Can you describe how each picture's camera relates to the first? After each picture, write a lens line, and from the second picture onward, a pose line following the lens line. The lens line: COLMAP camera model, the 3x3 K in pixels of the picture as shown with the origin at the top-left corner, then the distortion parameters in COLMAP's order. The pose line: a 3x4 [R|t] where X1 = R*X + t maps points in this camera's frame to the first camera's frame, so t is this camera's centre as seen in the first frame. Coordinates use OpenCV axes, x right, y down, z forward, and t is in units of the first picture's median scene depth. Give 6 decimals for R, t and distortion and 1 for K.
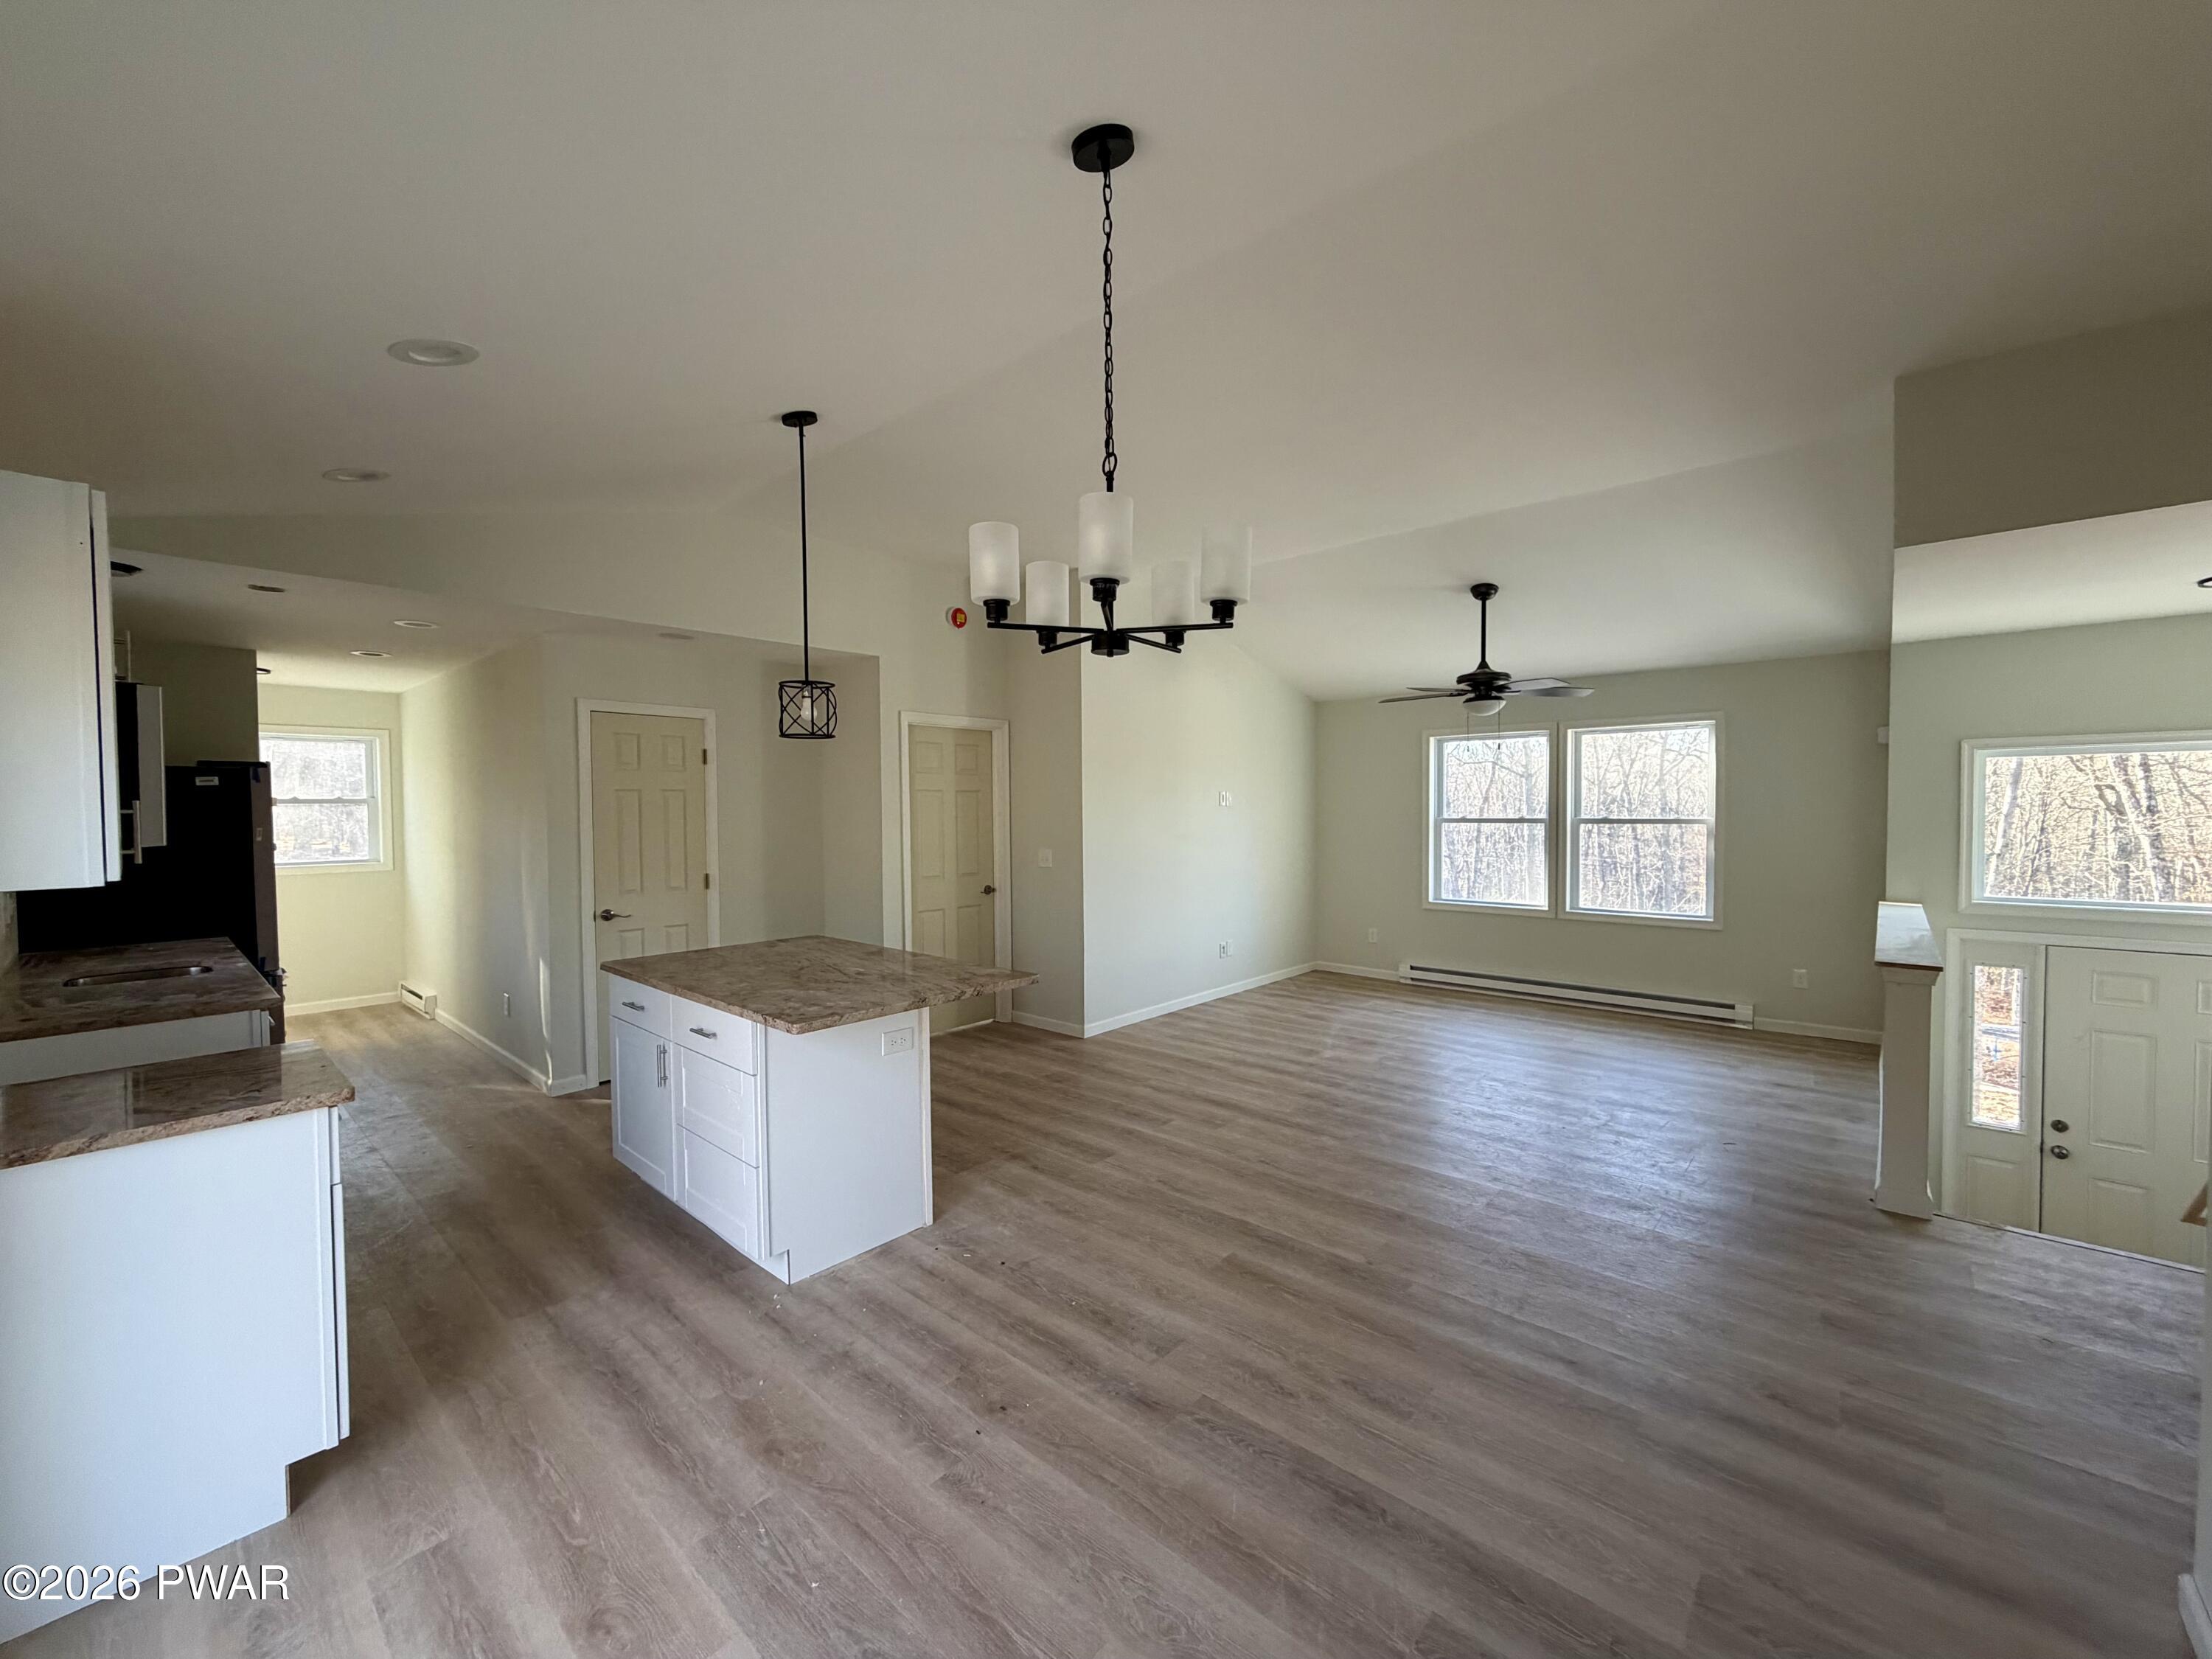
lens RADIAL K [[865.9, 0, 1106.0], [0, 865.9, 829.5], [0, 0, 1]] dist [0.001079, 0.000088]
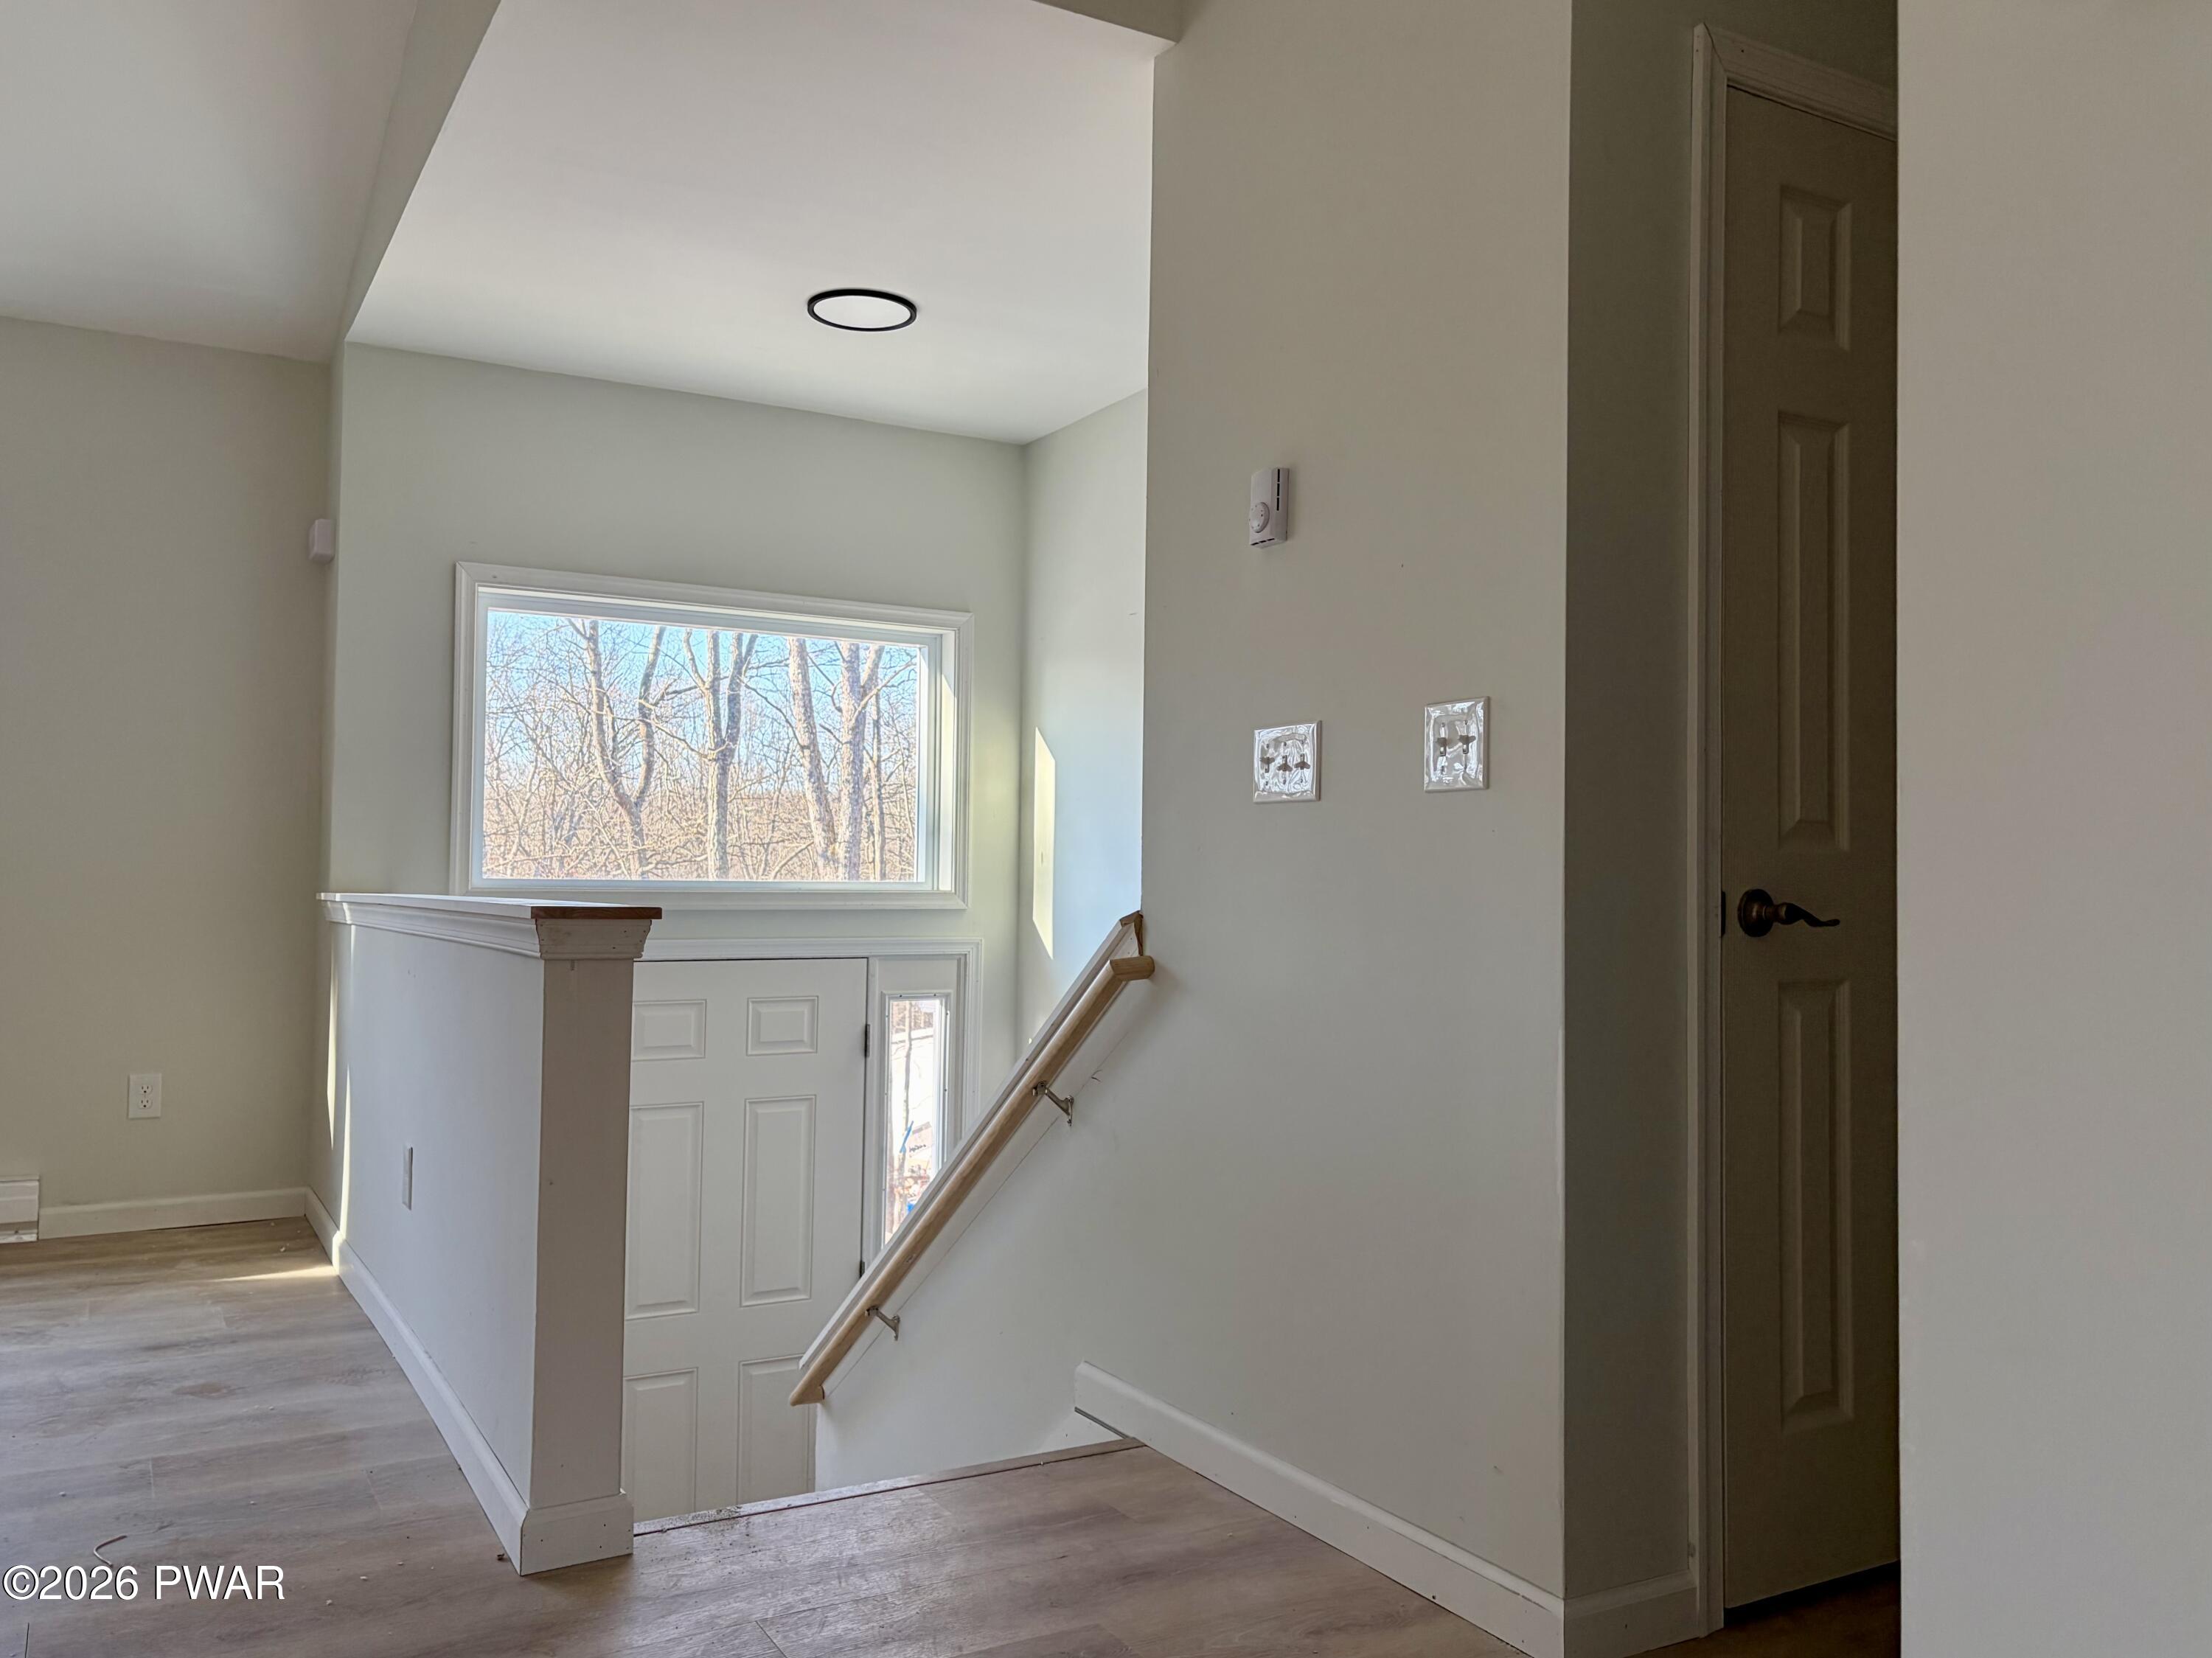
lens RADIAL K [[1751.0, 0, 1106.0], [0, 1751.0, 829.0], [0, 0, 1]] dist [0.006784, 0.001556]
pose [[0.312112, 0.042375, 0.949100, 0.175954], [0.007370, 0.998867, -0.047021, 0.113697], [-0.950017, 0.021670, 0.311446, 0.382474]]
